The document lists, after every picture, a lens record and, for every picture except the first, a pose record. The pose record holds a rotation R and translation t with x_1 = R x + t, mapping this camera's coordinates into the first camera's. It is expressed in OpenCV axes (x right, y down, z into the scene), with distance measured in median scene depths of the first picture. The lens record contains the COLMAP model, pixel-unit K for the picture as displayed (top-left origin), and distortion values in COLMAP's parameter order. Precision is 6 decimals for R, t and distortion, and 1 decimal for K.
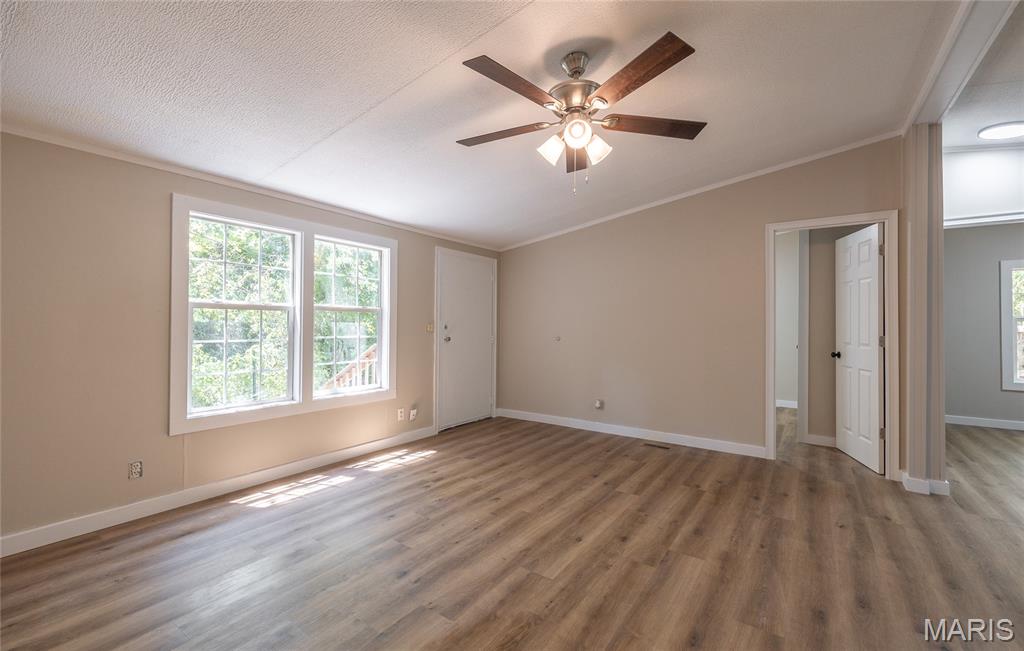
lens RADIAL K [[431.6, 0, 518.5], [0, 431.6, 320.6], [0, 0, 1]] dist [-0.002477, -0.000490]
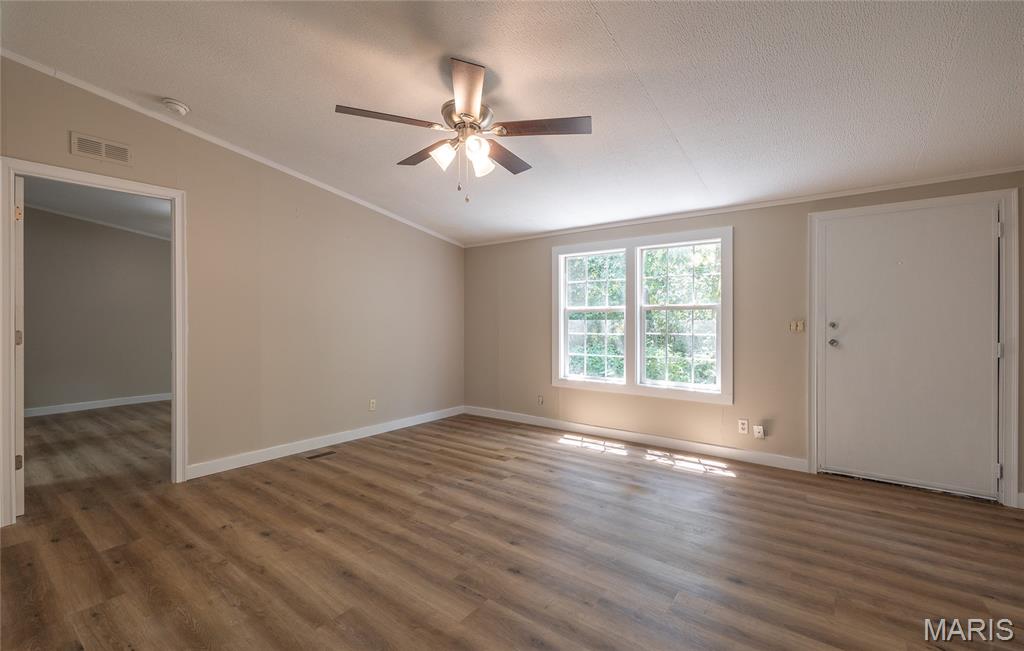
lens RADIAL K [[431.6, 0, 514.3], [0, 431.6, 327.4], [0, 0, 1]] dist [-0.002477, -0.000490]
pose [[-0.040767, -0.001759, -0.999167, 0.552440], [0.003744, 0.999991, -0.001913, 0.018496], [0.999162, -0.003819, -0.040760, 0.533595]]
